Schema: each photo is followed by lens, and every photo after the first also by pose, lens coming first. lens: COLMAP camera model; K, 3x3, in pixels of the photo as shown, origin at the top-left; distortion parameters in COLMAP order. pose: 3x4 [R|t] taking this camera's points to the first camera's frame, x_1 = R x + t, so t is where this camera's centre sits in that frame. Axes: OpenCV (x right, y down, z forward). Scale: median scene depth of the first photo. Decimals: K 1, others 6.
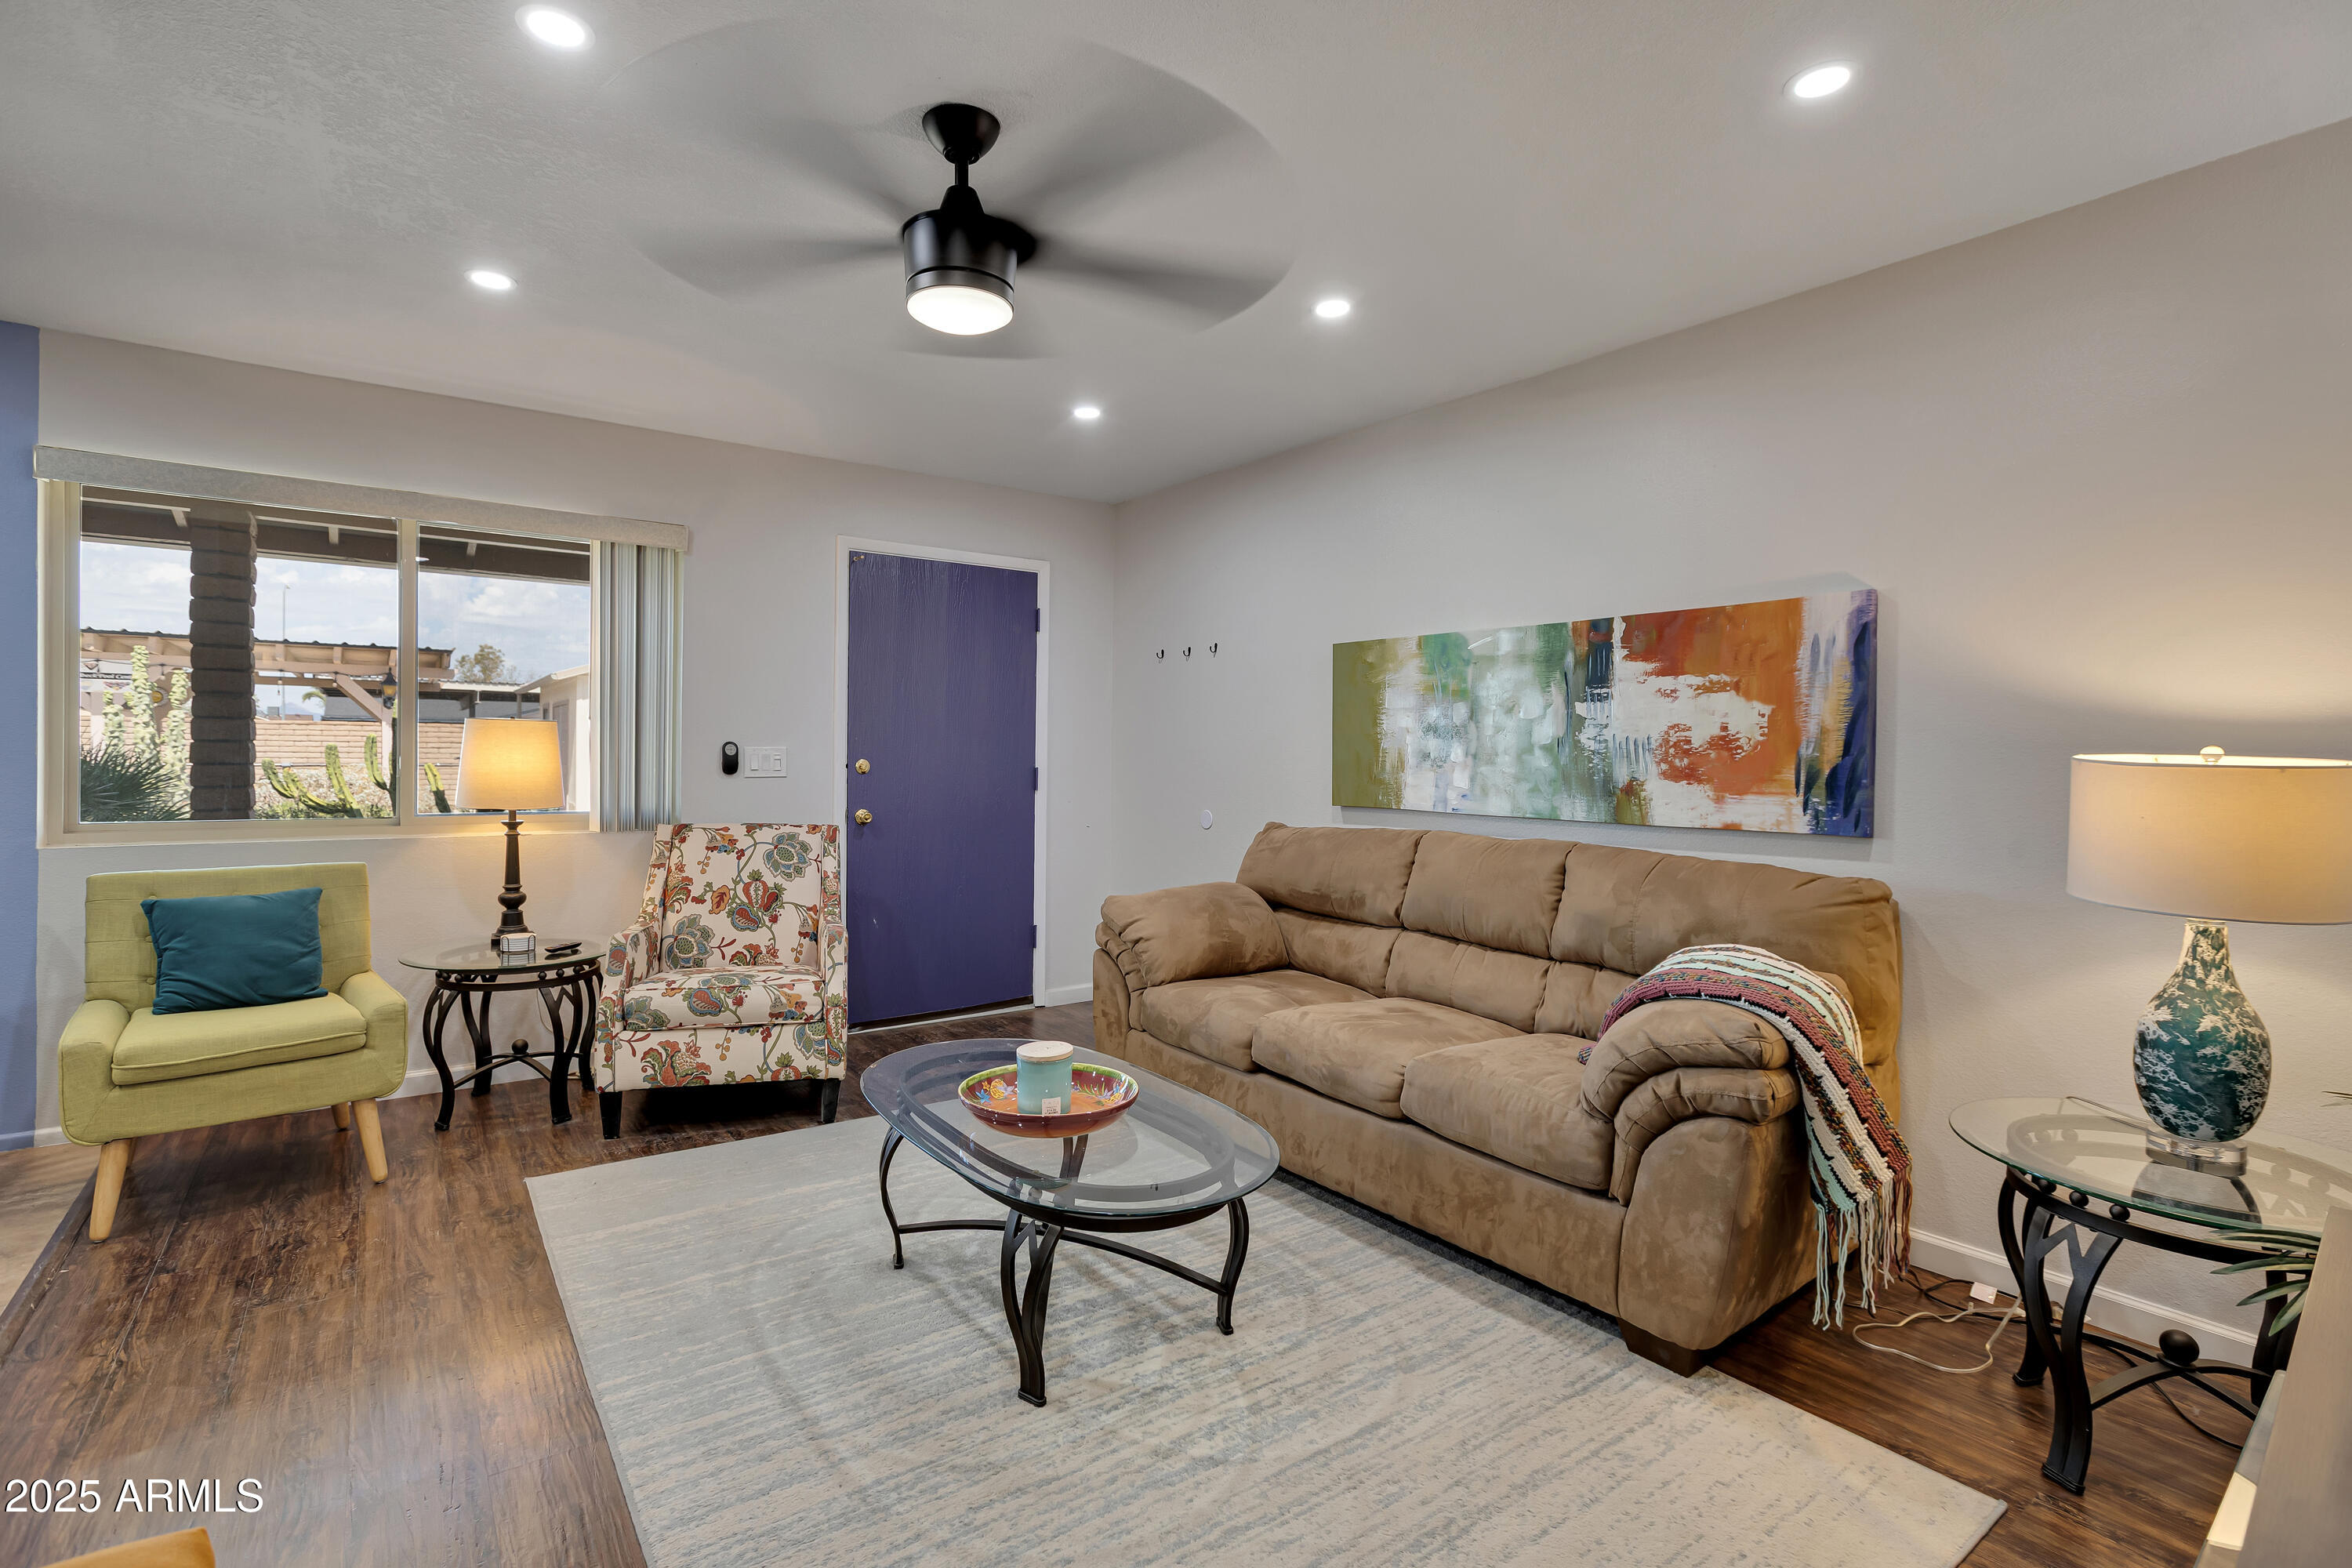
lens RADIAL K [[1092.1, 0, 1177.3], [0, 1092.1, 763.8], [0, 0, 1]] dist [-0.030849, 0.009138]
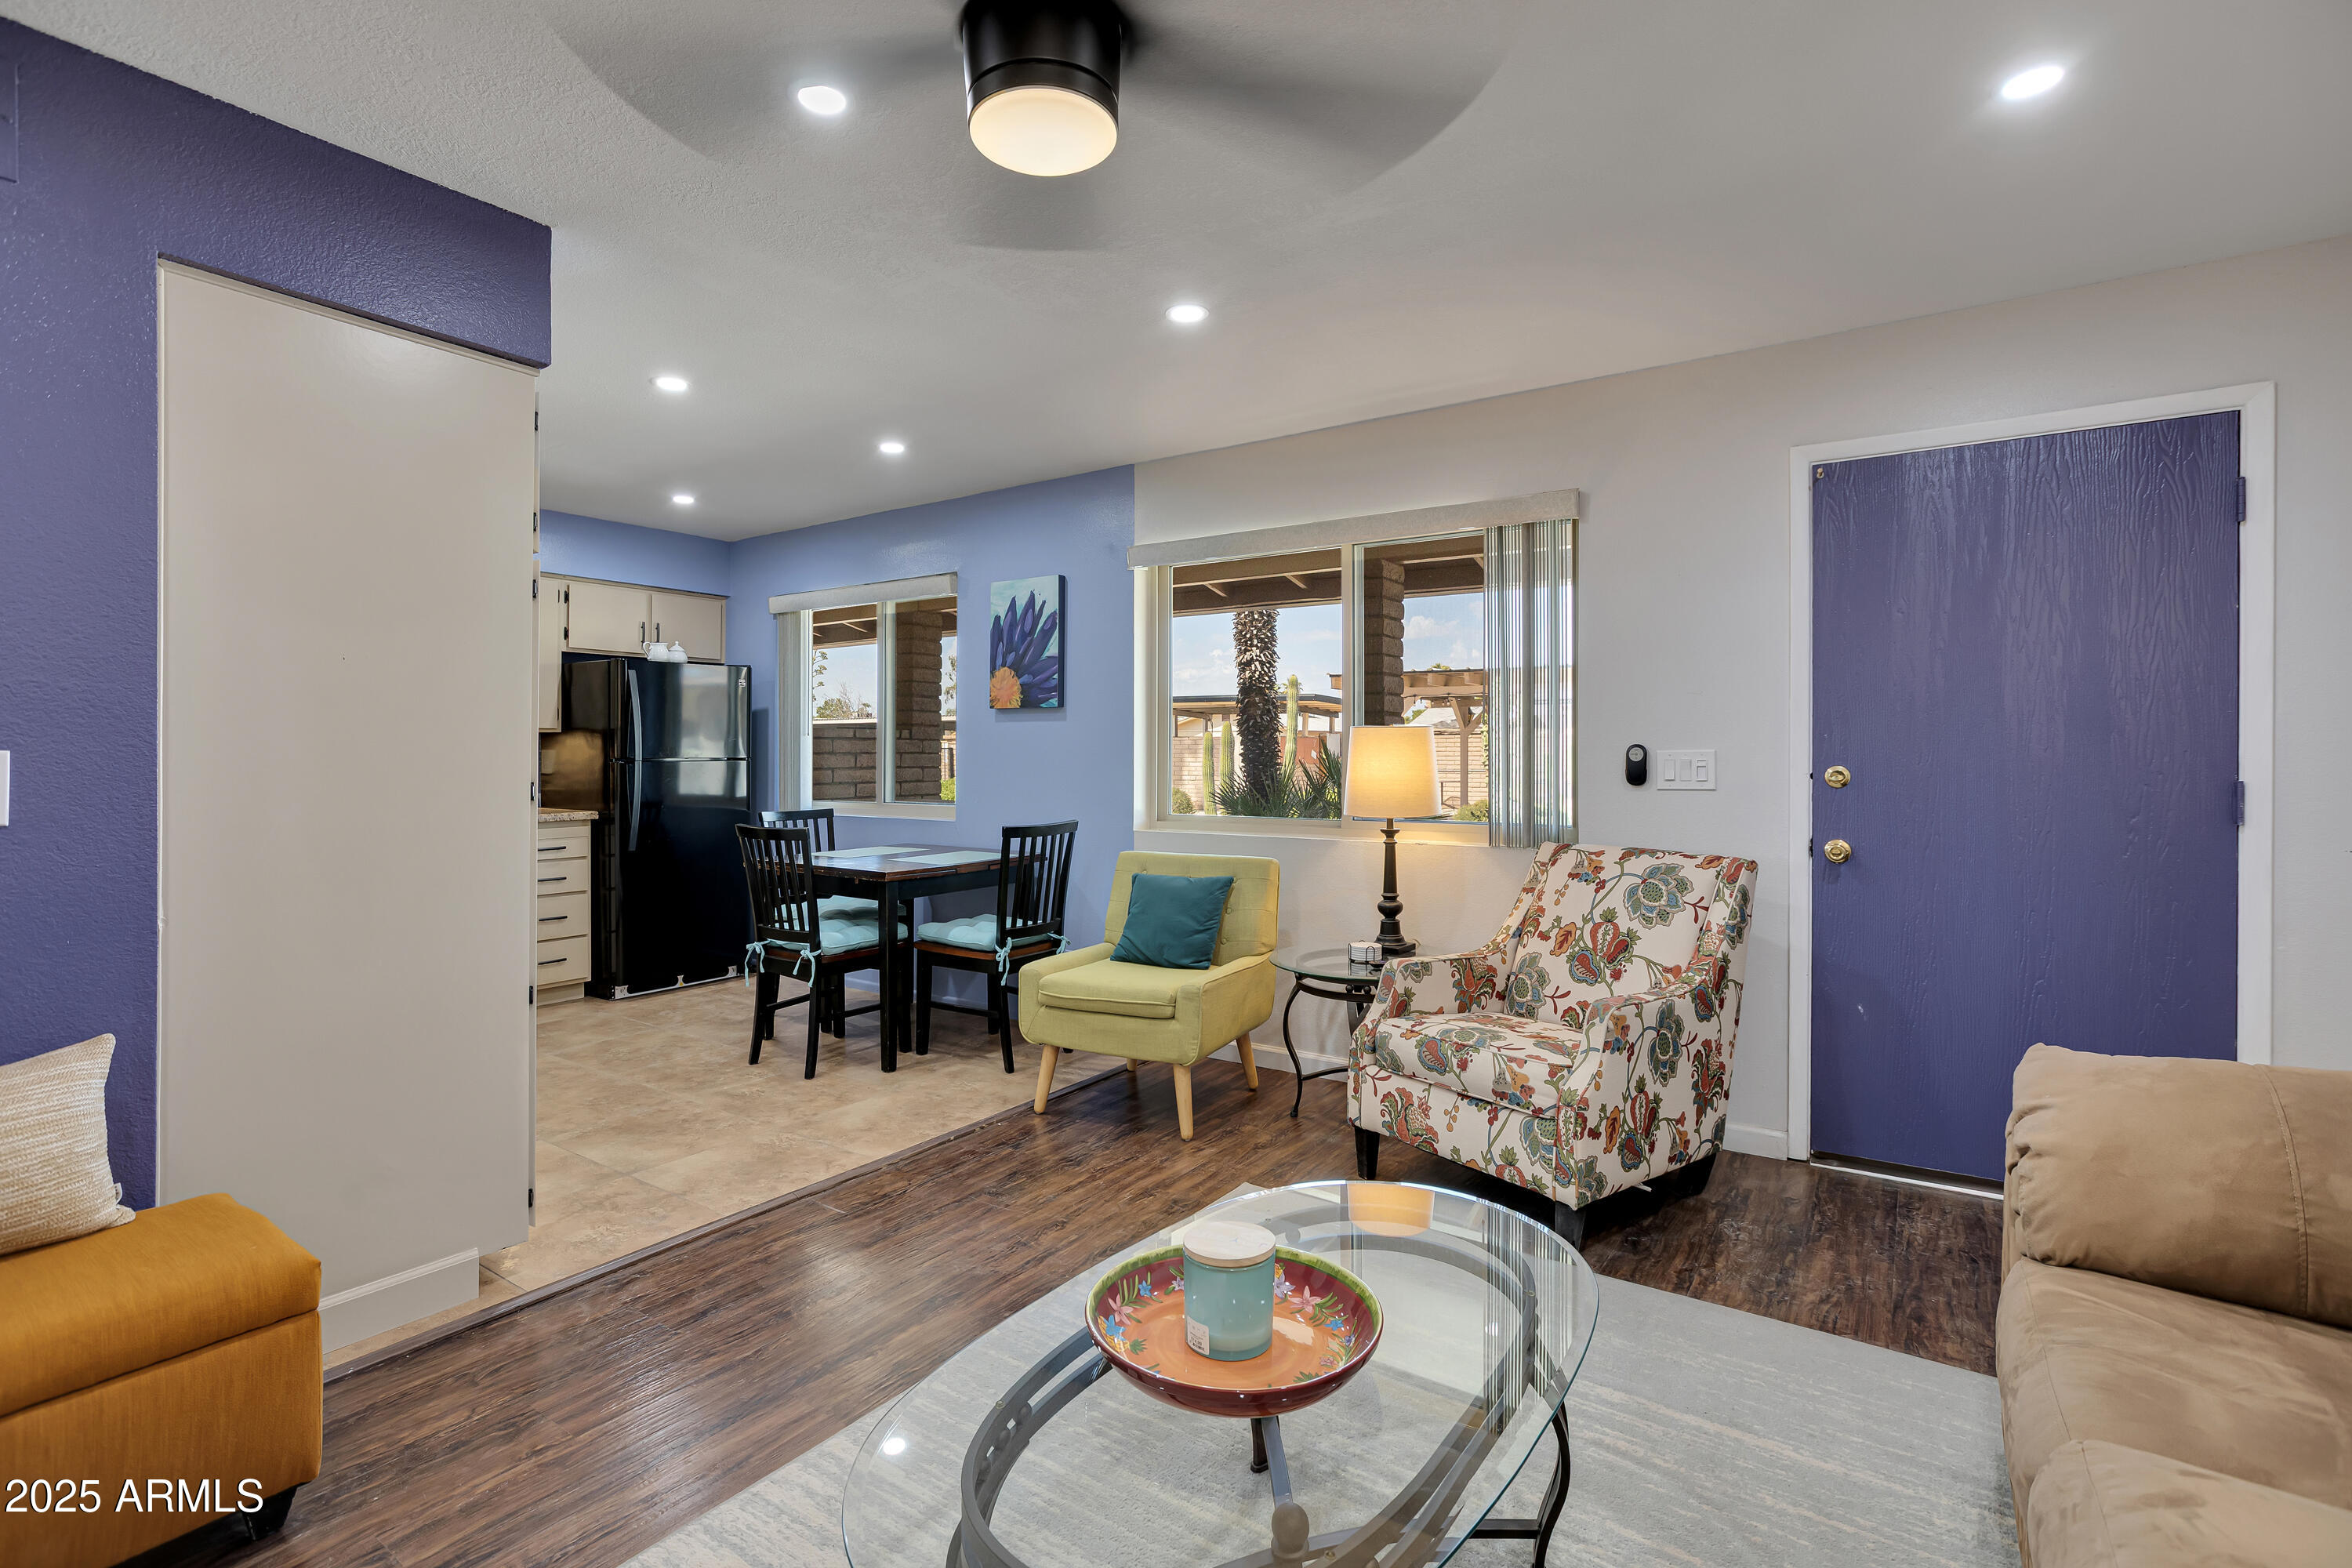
lens RADIAL K [[1092.1, 0, 1154.3], [0, 1092.1, 769.8], [0, 0, 1]] dist [-0.030849, 0.009138]
pose [[0.317811, -0.001771, -0.948152, 0.256877], [-0.005209, 0.999980, -0.003614, 0.003185], [0.948140, 0.006088, 0.317795, 0.461515]]
